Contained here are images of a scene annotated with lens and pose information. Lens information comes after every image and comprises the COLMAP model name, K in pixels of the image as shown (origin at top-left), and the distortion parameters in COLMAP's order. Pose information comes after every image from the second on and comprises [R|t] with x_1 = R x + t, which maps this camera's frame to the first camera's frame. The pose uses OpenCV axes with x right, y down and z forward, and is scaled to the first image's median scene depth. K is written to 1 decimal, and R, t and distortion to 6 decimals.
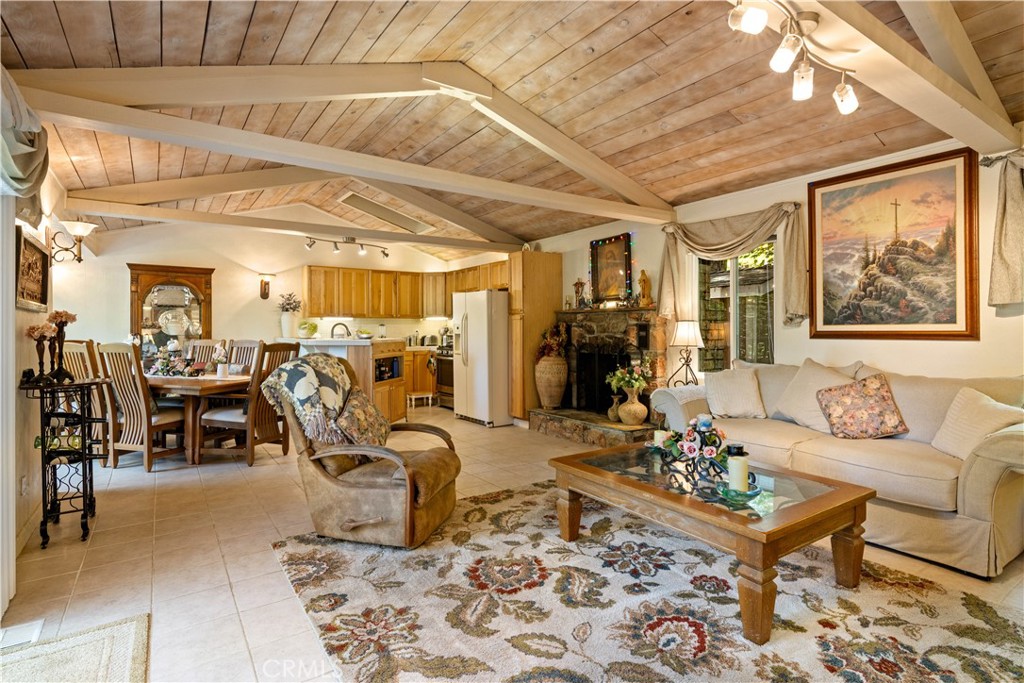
lens RADIAL K [[506.3, 0, 512.1], [0, 506.3, 331.4], [0, 0, 1]] dist [0.001276, 0.000177]
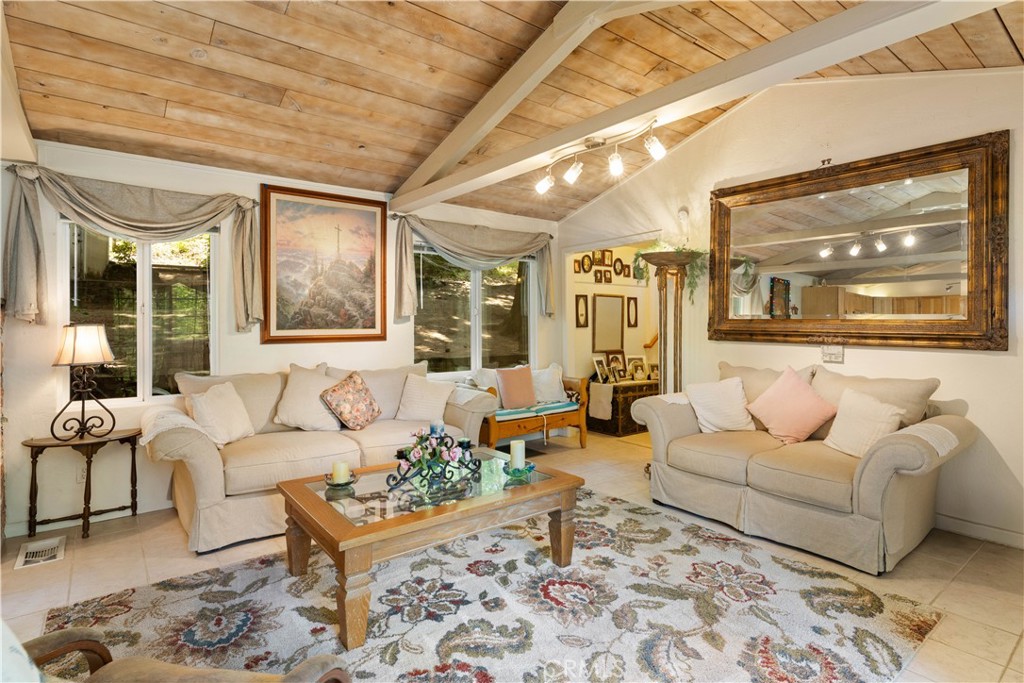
lens RADIAL K [[526.6, 0, 512.9], [0, 526.6, 322.7], [0, 0, 1]] dist [-0.000566, -0.000049]
pose [[-0.064374, -0.000662, 0.997926, -0.523729], [0.007578, 0.999971, 0.001152, -0.028264], [-0.997897, 0.007637, -0.064367, 0.685013]]
